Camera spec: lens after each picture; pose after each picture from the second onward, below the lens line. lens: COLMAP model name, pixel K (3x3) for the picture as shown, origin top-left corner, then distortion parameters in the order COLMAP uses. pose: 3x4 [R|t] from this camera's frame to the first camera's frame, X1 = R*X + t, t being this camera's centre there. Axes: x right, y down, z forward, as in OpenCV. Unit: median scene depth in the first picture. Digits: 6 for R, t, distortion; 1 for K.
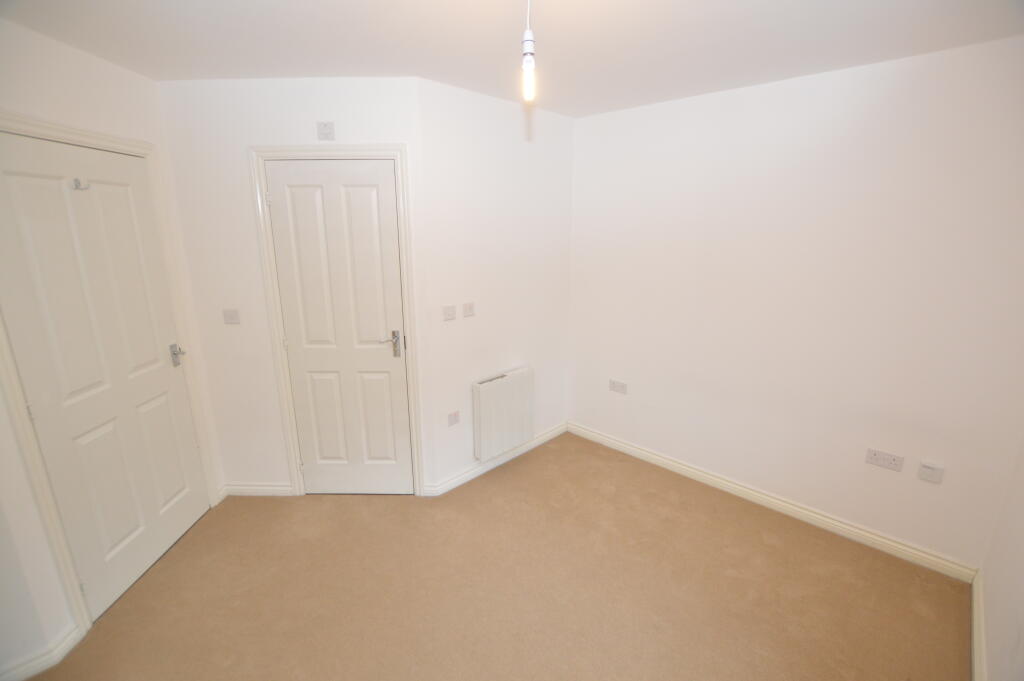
lens RADIAL K [[456.9, 0, 511.8], [0, 456.9, 342.9], [0, 0, 1]] dist [-0.028781, 0.000627]
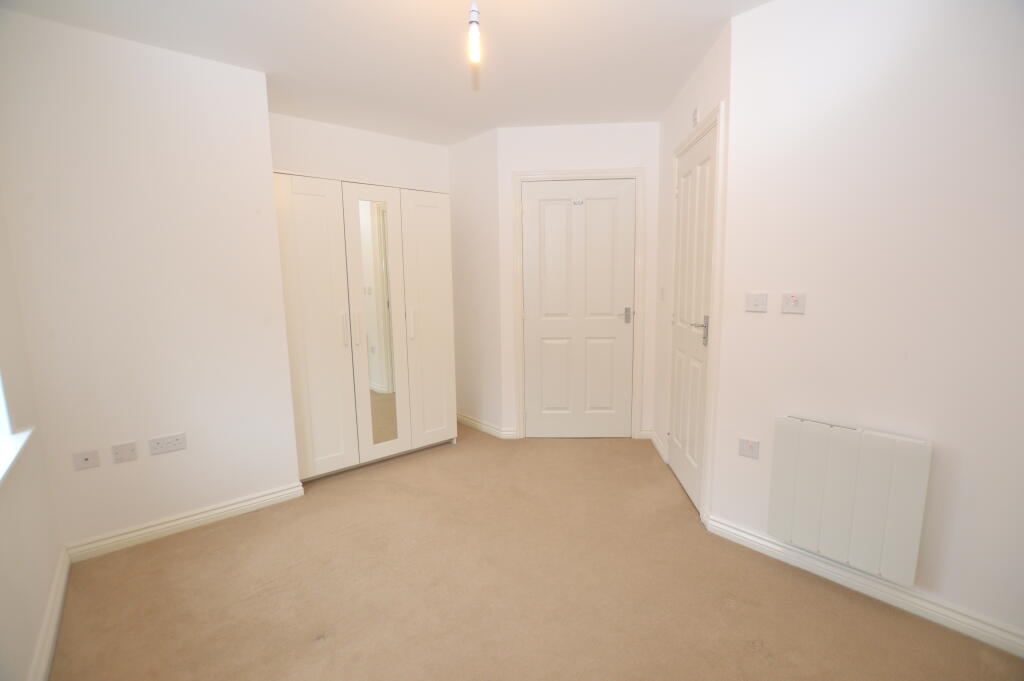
lens RADIAL K [[456.9, 0, 511.8], [0, 456.9, 342.9], [0, 0, 1]] dist [-0.028781, 0.000627]
pose [[-0.084240, 0.143466, -0.986063, 0.639225], [-0.216756, 0.963246, 0.158664, -0.034643], [0.972584, 0.227101, -0.050047, 0.667090]]
